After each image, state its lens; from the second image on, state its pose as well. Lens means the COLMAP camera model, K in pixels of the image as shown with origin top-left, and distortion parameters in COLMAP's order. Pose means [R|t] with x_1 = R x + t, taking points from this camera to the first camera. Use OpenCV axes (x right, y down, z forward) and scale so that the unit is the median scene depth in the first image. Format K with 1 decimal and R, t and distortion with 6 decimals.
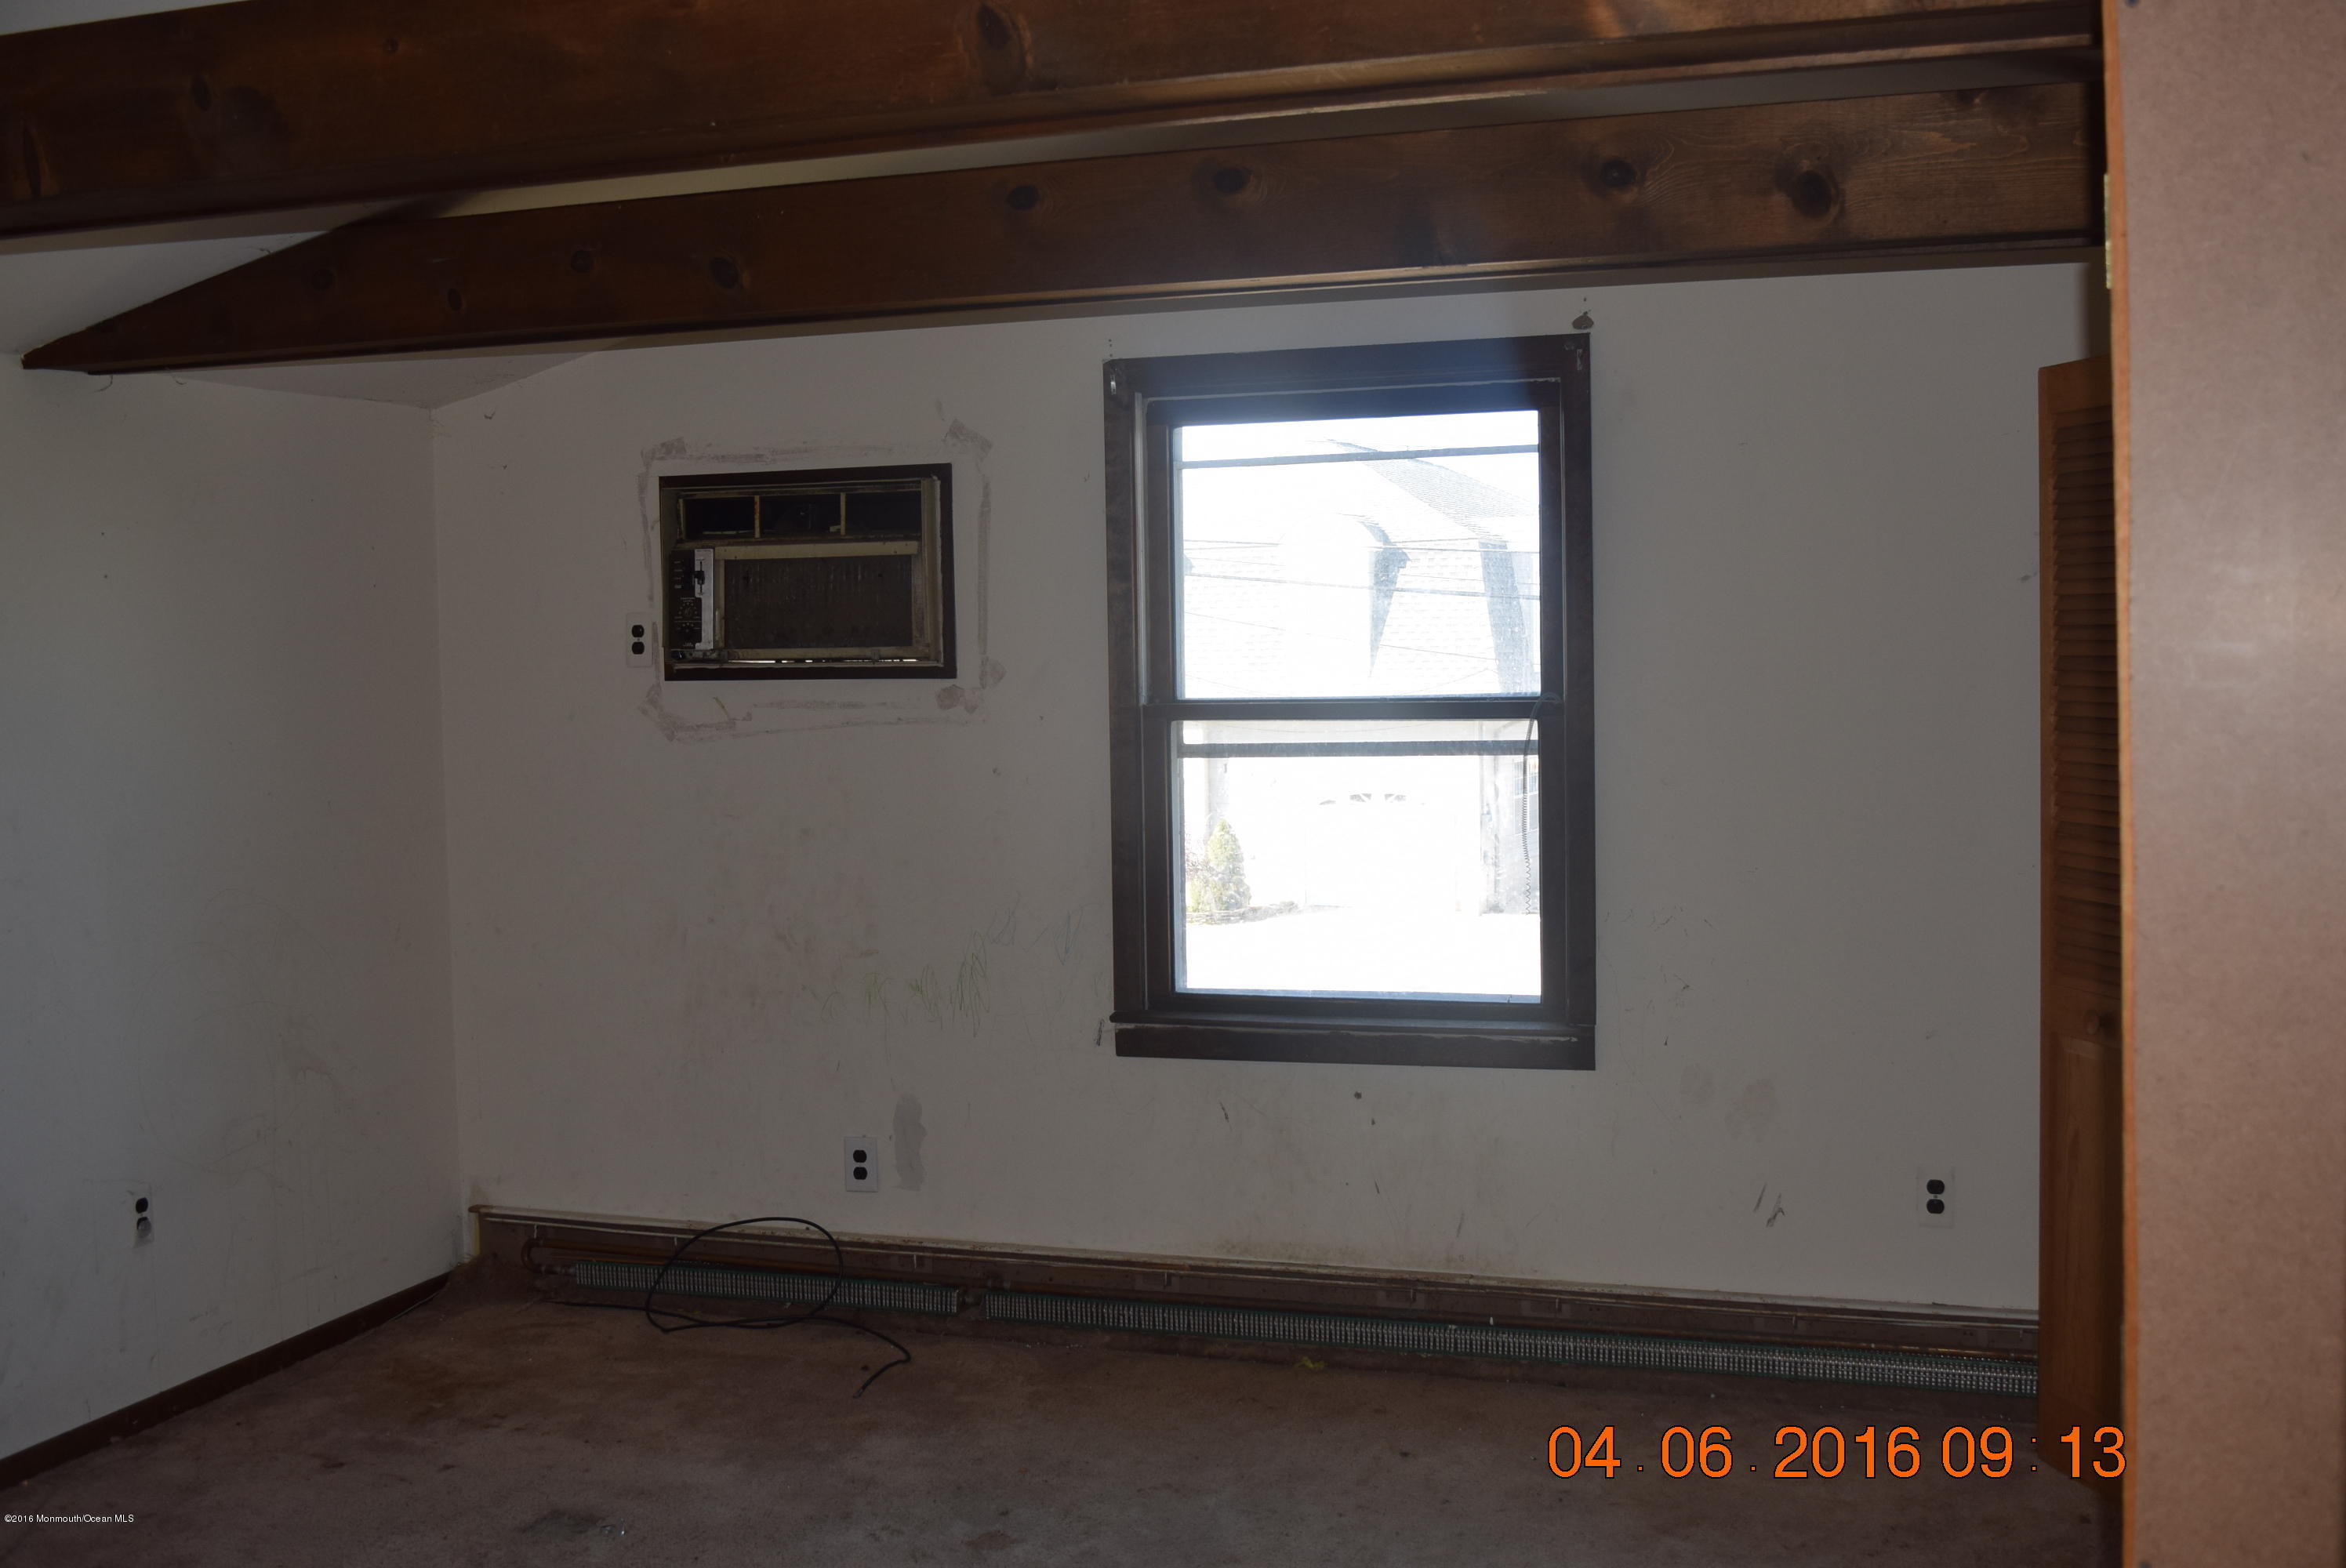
lens RADIAL K [[2363.5, 0, 1176.6], [0, 2363.5, 785.4], [0, 0, 1]] dist [-0.074267, 0.000000]
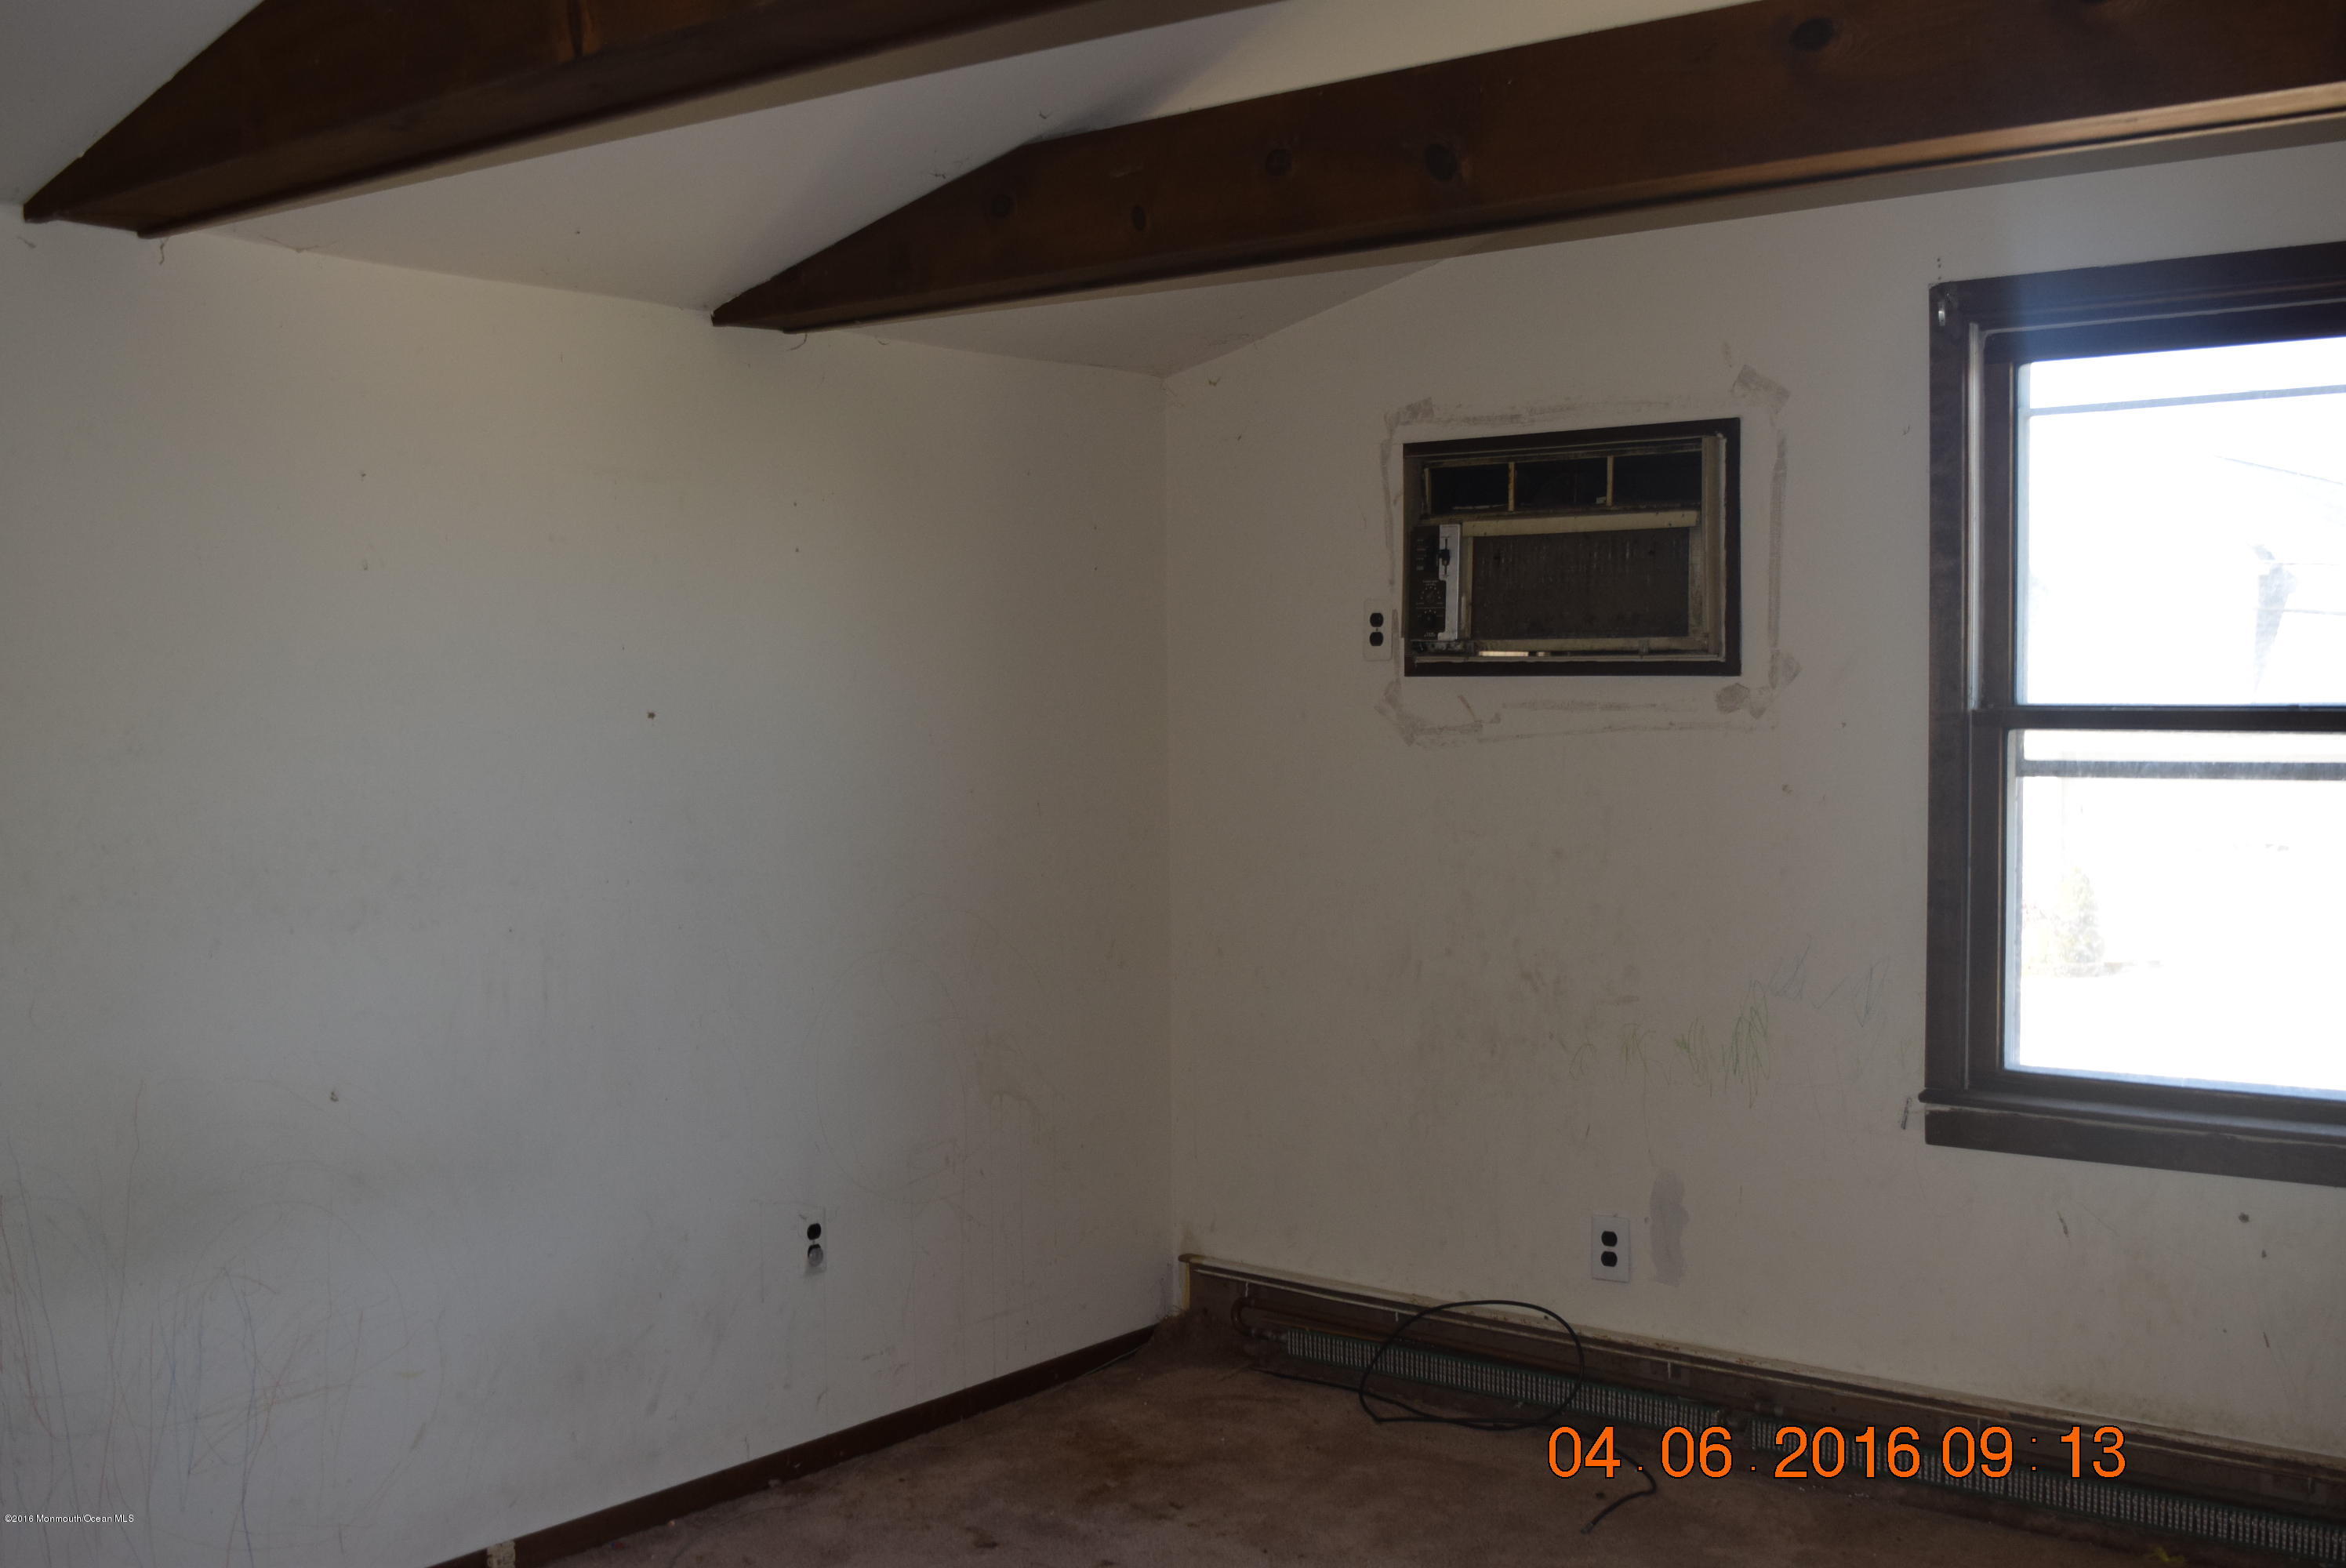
lens RADIAL K [[2363.5, 0, 1166.6], [0, 2363.5, 772.2], [0, 0, 1]] dist [-0.074267, 0.000000]
pose [[0.938071, 0.024008, -0.345610, 0.004463], [-0.030349, 0.999456, -0.012945, 0.005716], [0.345111, 0.022632, 0.938289, 0.154548]]
